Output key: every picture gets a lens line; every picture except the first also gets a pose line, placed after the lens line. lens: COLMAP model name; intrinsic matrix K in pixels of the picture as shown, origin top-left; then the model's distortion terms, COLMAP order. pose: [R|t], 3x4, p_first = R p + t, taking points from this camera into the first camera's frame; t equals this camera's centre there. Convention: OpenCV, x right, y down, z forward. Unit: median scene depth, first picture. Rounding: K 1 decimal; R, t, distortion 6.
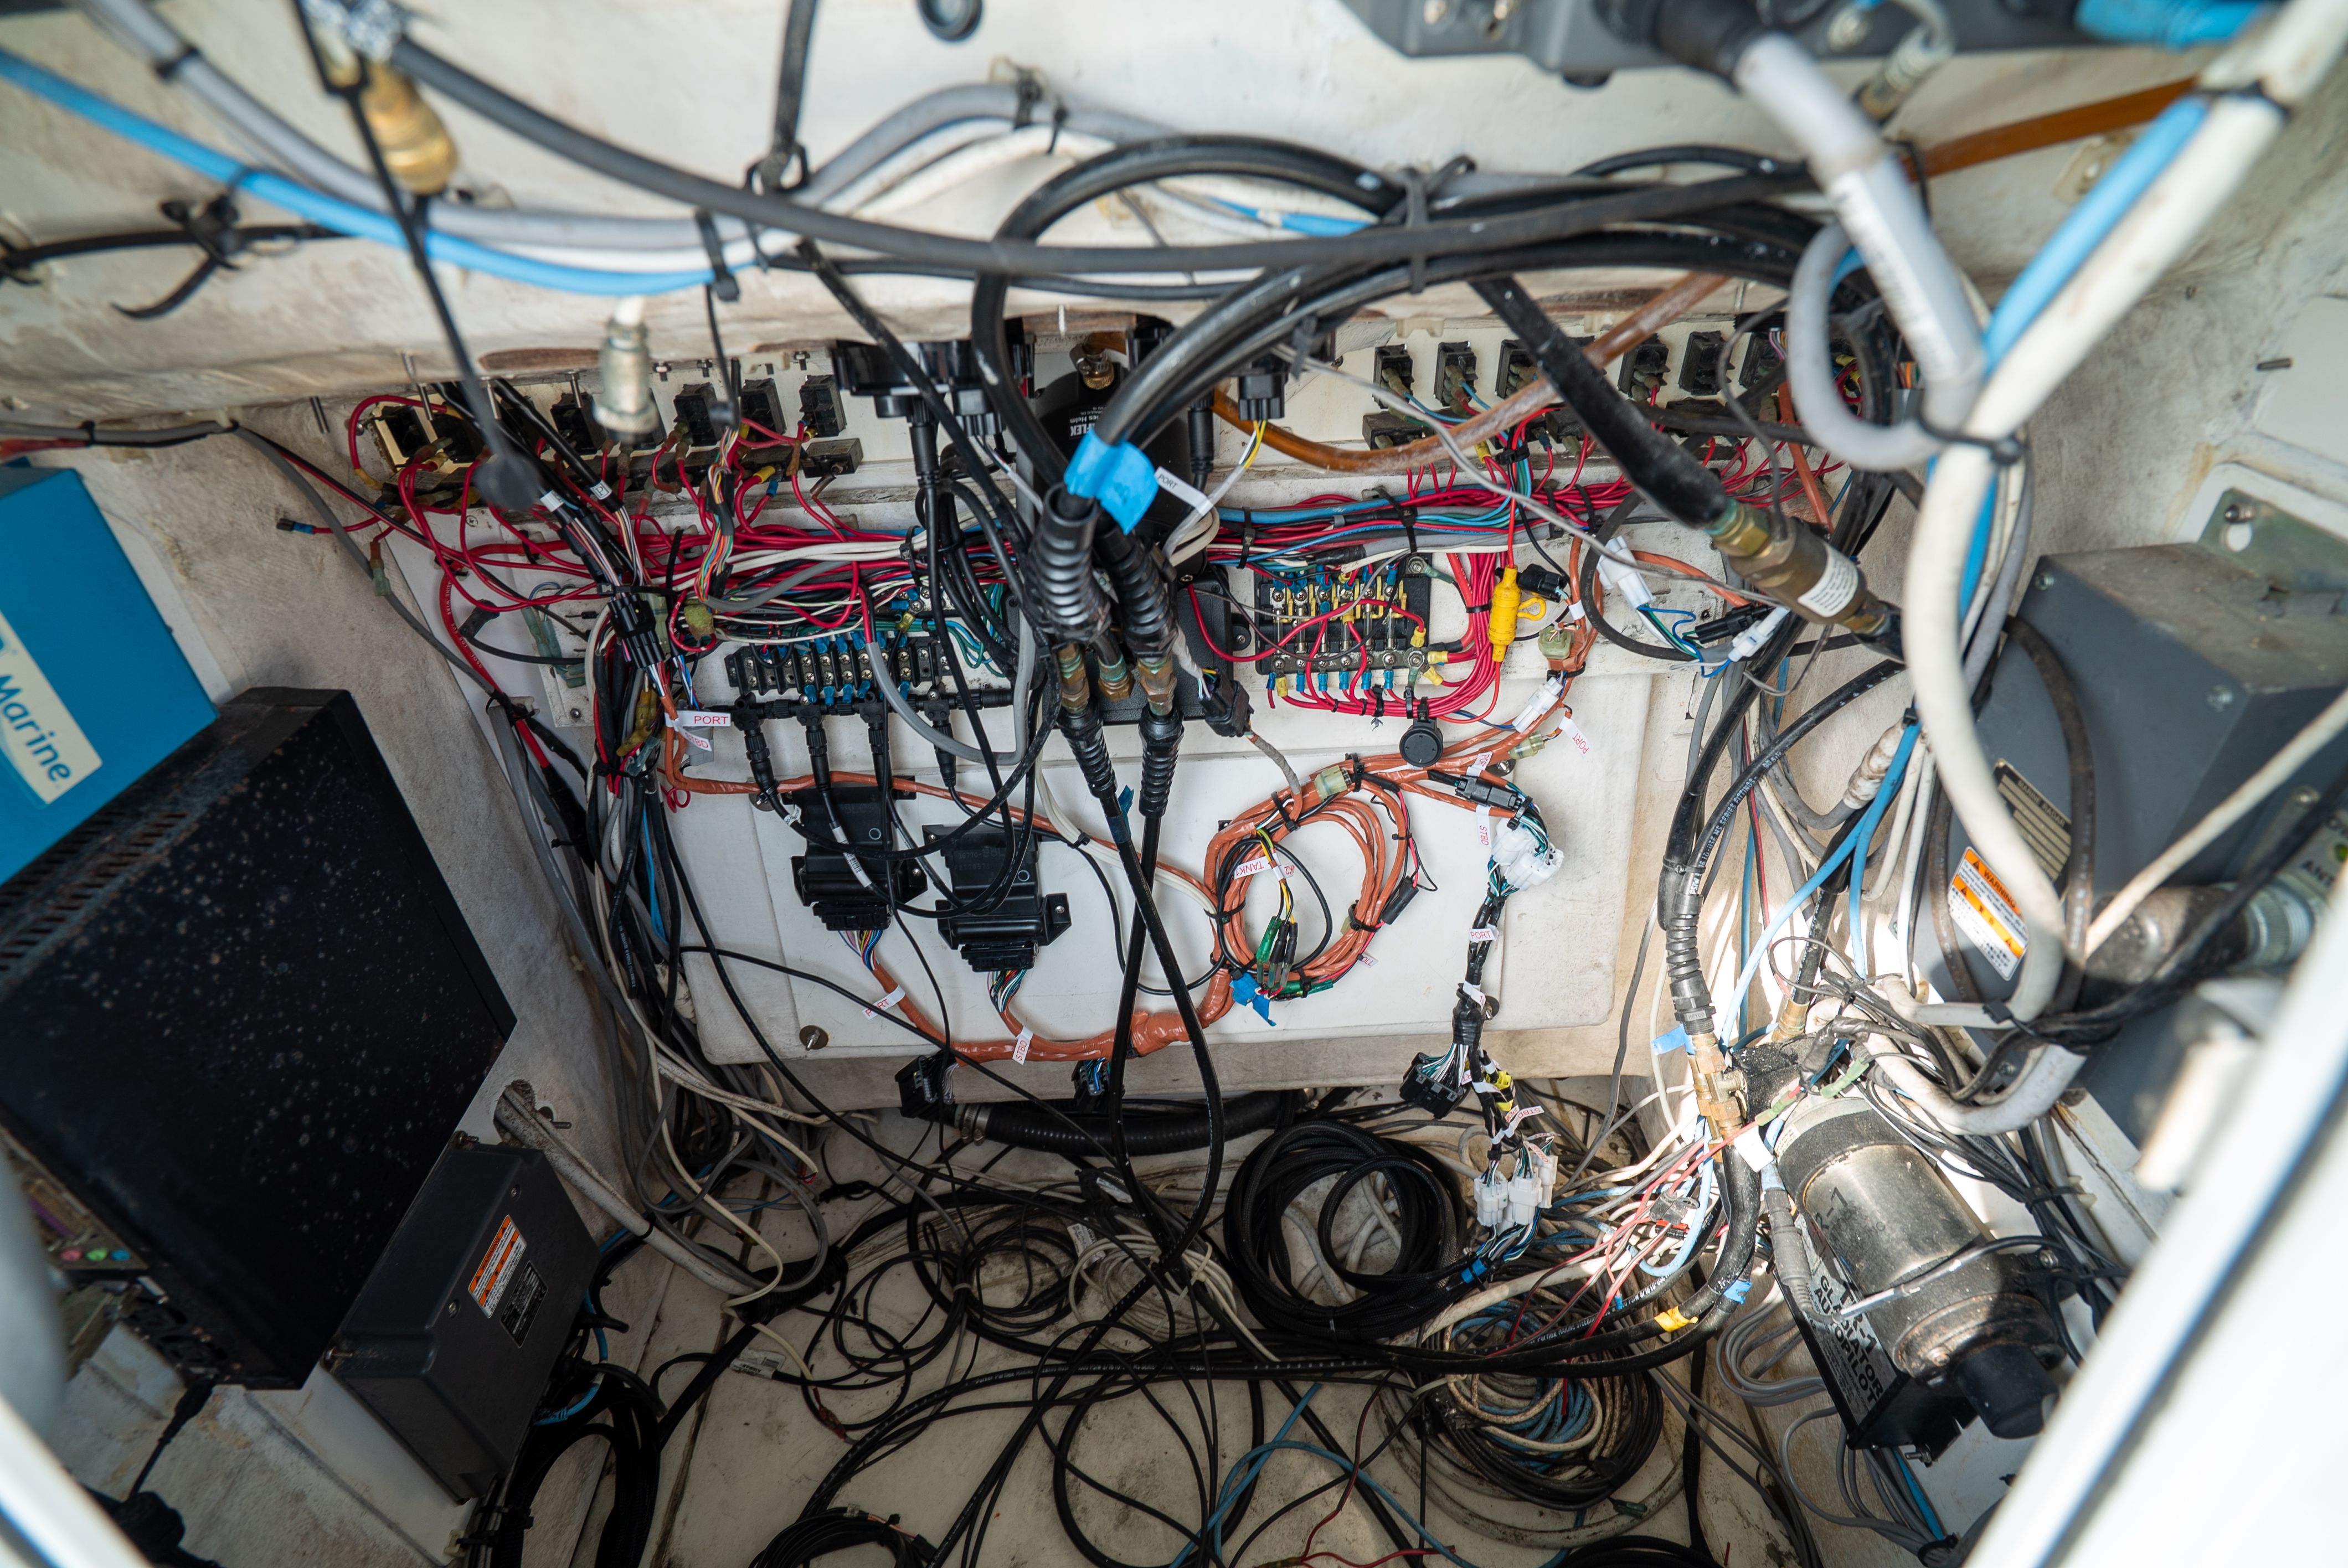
lens RADIAL K [[1103.7, 0, 1177.4], [0, 1103.7, 830.1], [0, 0, 1]] dist [-0.043668, 0.015674]
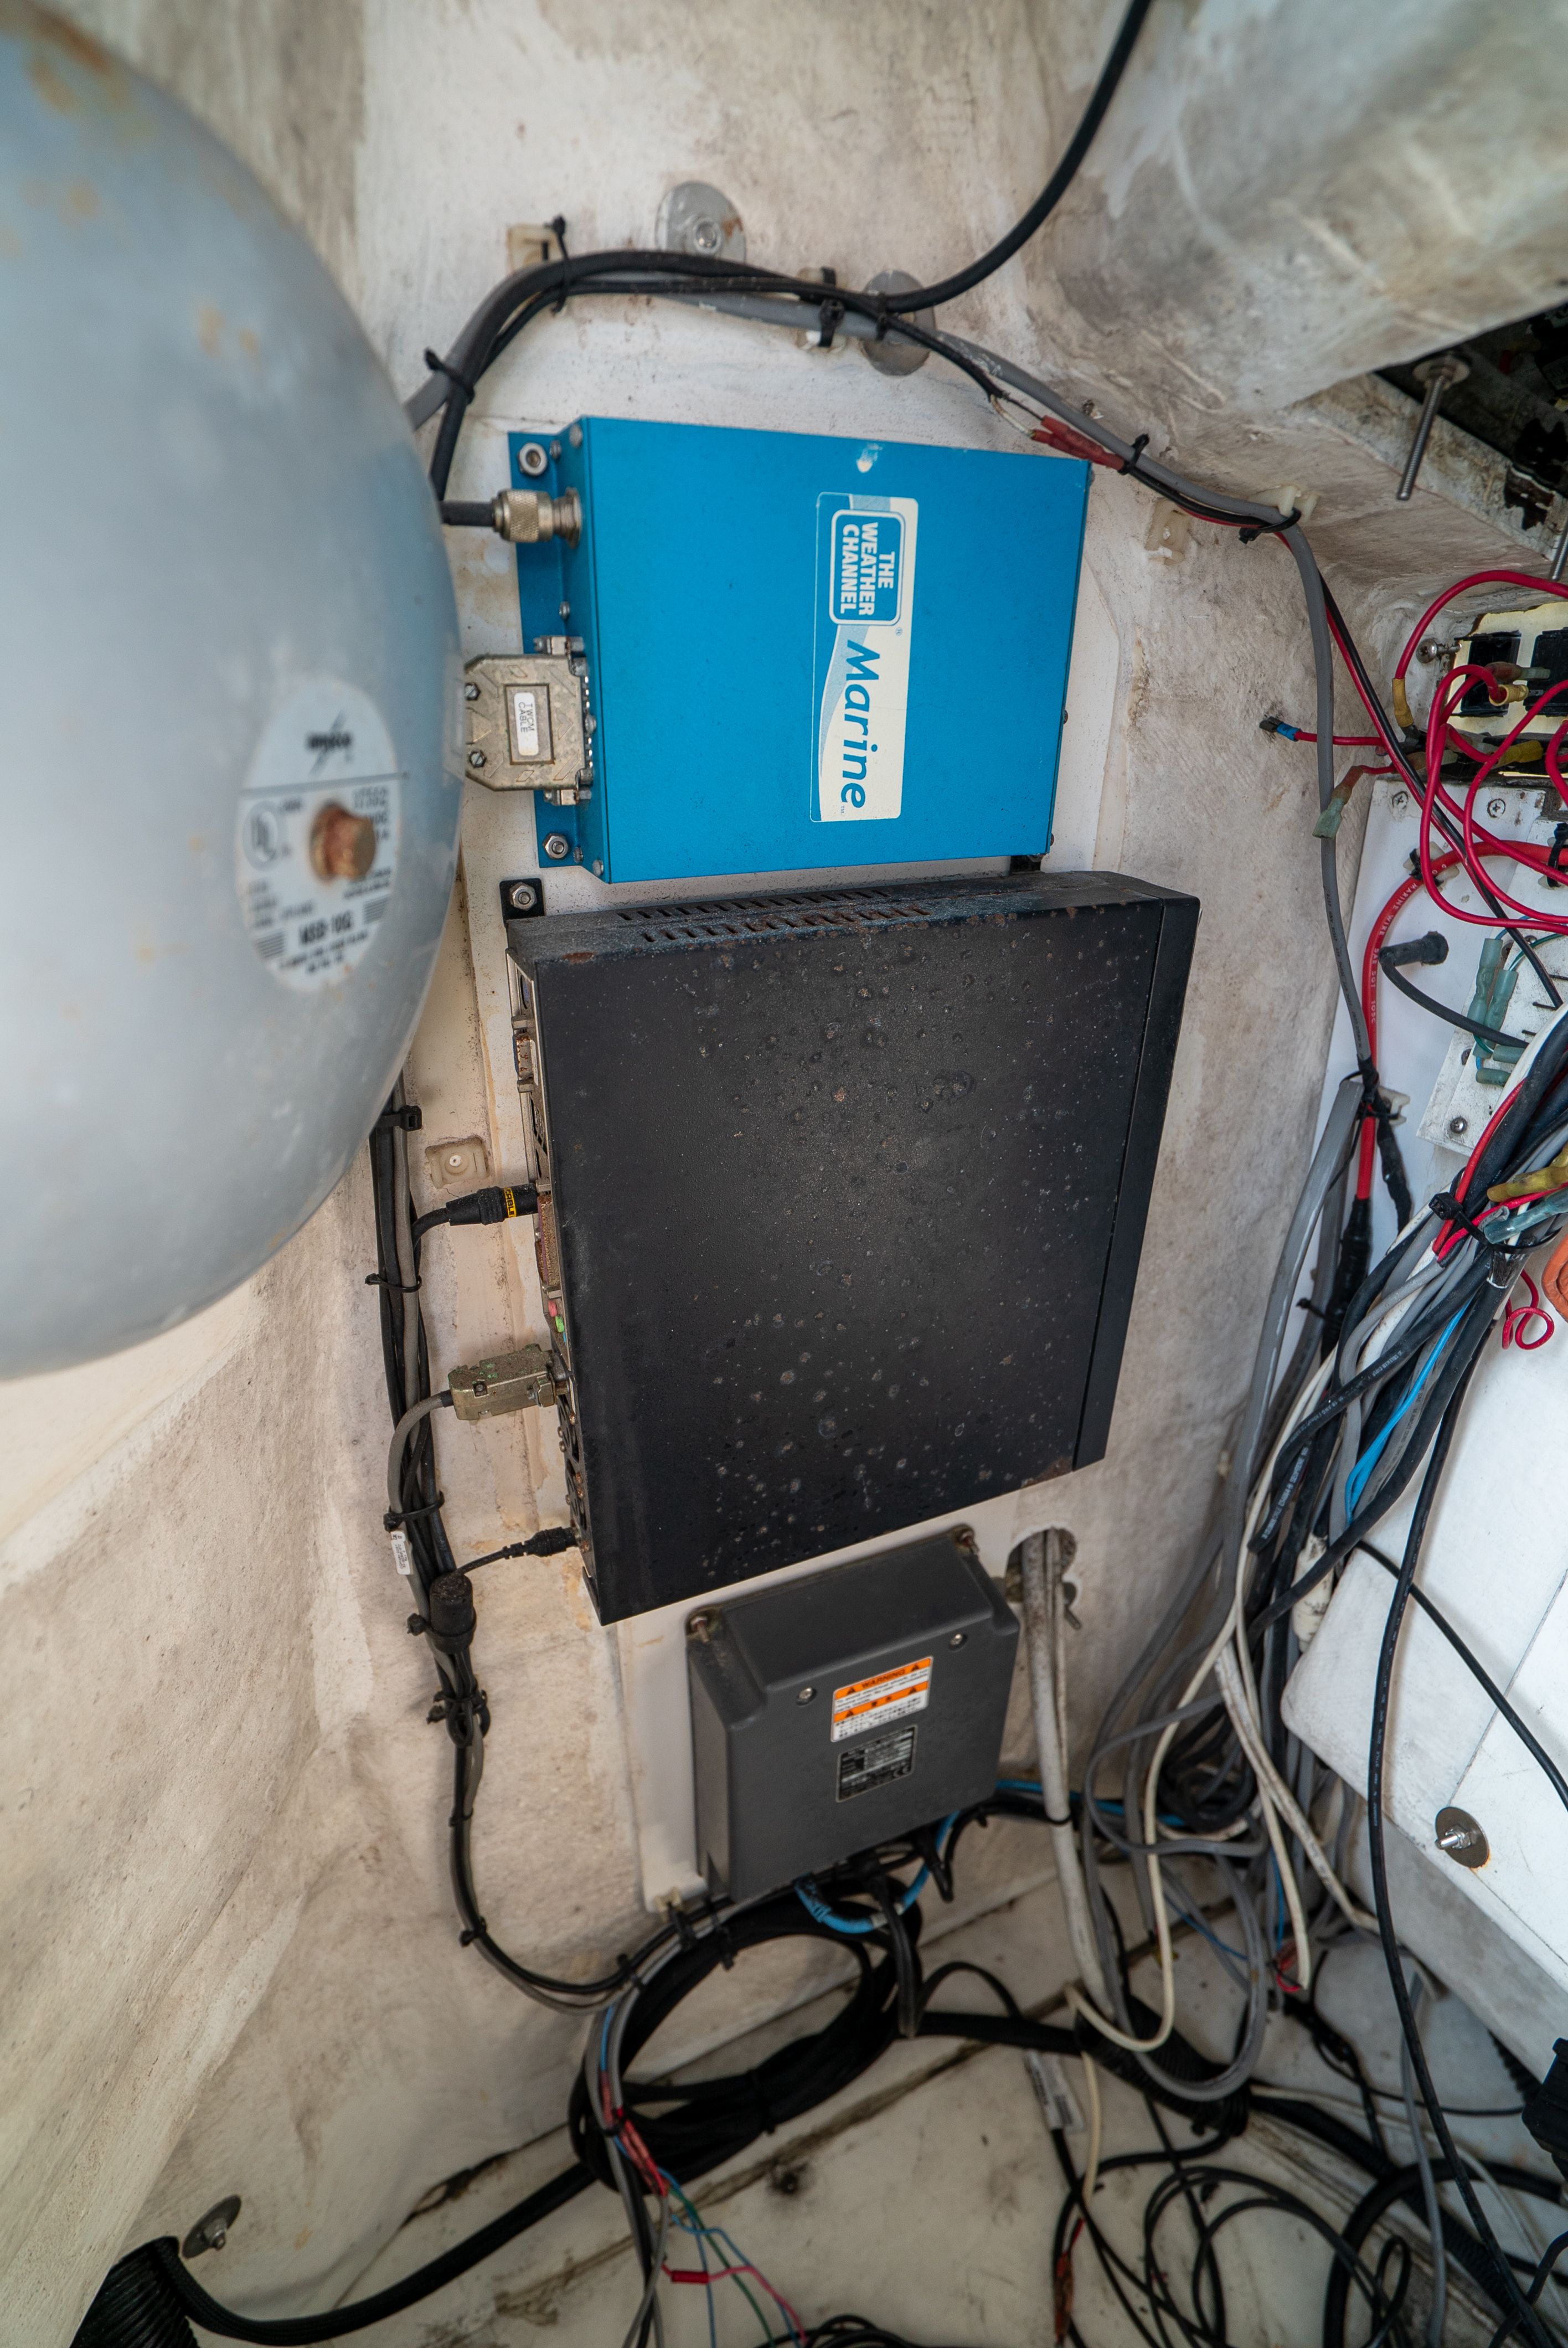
lens RADIAL K [[1028.4, 0, 784.0], [0, 1028.4, 1174.0], [0, 0, 1]] dist [-0.040603, 0.011257]
pose [[0.379690, 0.377024, -0.844801, -0.174143], [-0.572777, 0.812912, 0.105361, 0.065687], [0.726472, 0.443878, 0.524605, 0.372323]]
